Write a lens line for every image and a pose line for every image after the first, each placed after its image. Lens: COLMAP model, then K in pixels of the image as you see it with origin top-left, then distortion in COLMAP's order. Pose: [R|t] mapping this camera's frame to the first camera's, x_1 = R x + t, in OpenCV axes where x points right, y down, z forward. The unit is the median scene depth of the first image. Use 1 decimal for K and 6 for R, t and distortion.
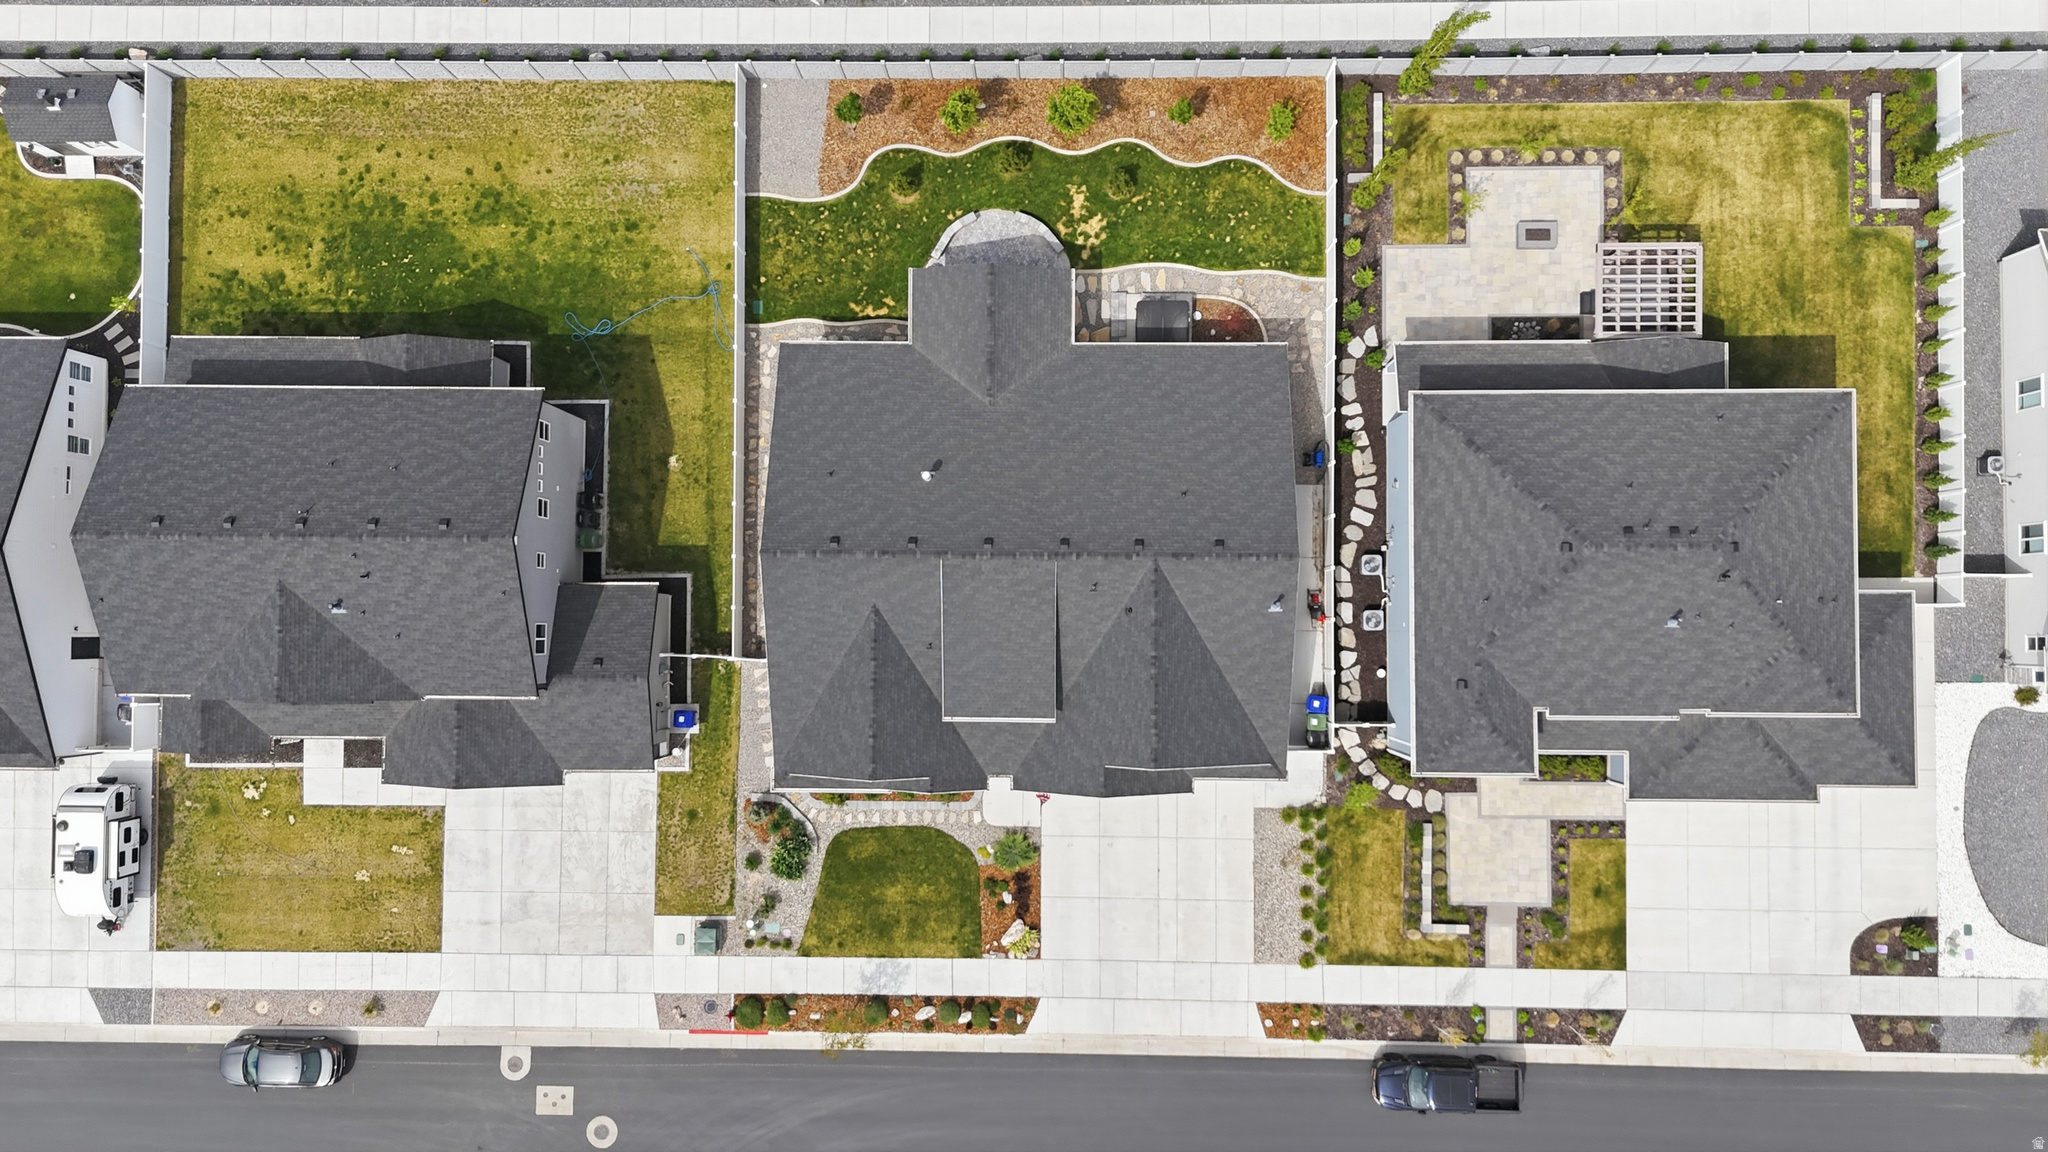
lens RADIAL K [[1506.7, 0, 1024.0], [0, 1506.7, 576.0], [0, 0, 1]] dist [0.089559, -0.097891]
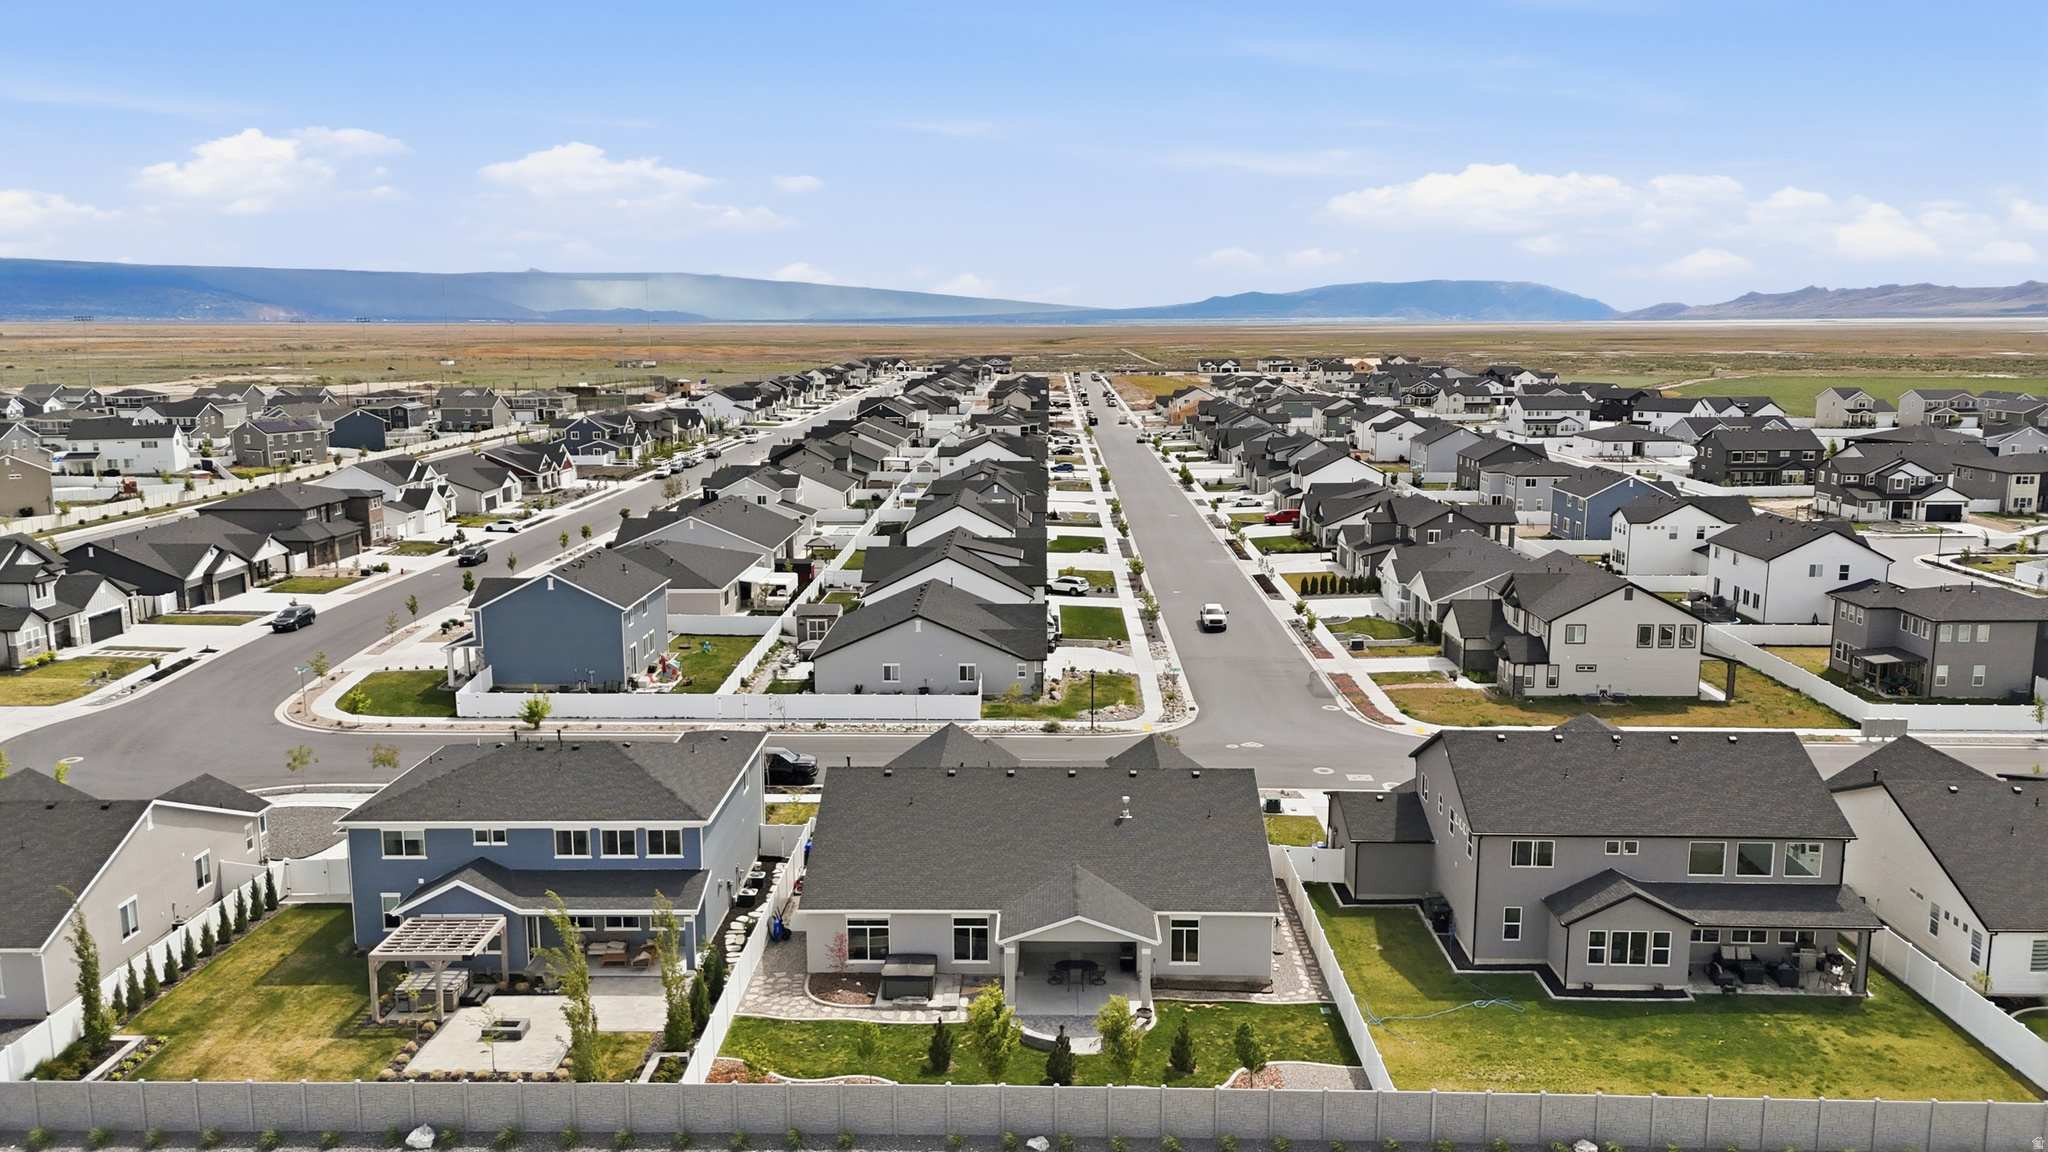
lens RADIAL K [[1498.9, 0, 1024.0], [0, 1498.9, 576.0], [0, 0, 1]] dist [0.088337, -0.076040]
pose [[-0.999453, 0.028013, 0.017566, -0.010164], [0.013686, -0.133133, 0.991004, -1.111630], [0.030099, 0.990702, 0.132677, 0.603820]]
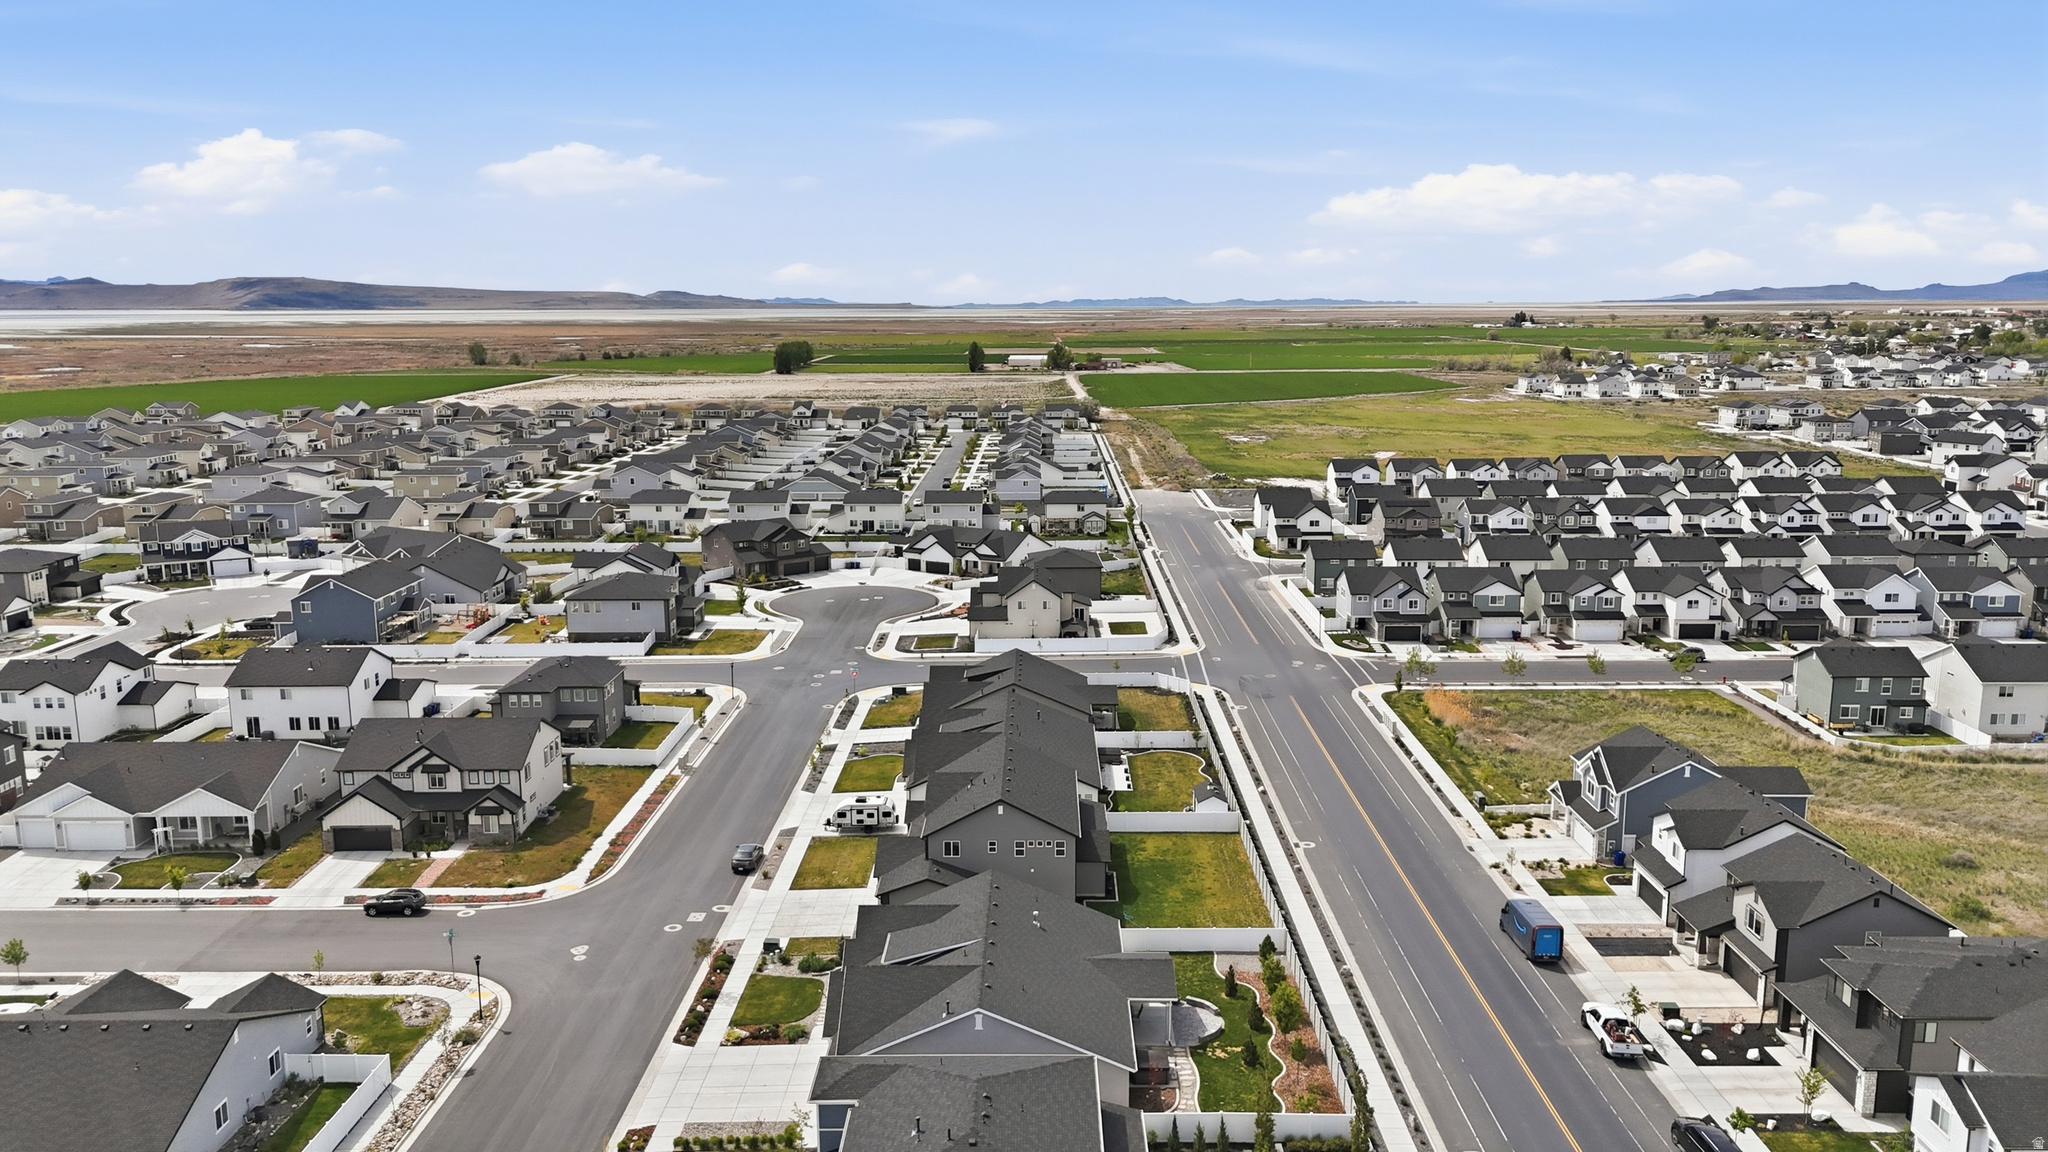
lens RADIAL K [[1506.7, 0, 1024.0], [0, 1506.7, 576.0], [0, 0, 1]] dist [0.089559, -0.097891]
pose [[-0.004816, 0.207580, -0.978206, 1.373760], [-0.999113, 0.039922, 0.013390, -0.083586], [0.041831, 0.977403, 0.207204, 0.254735]]
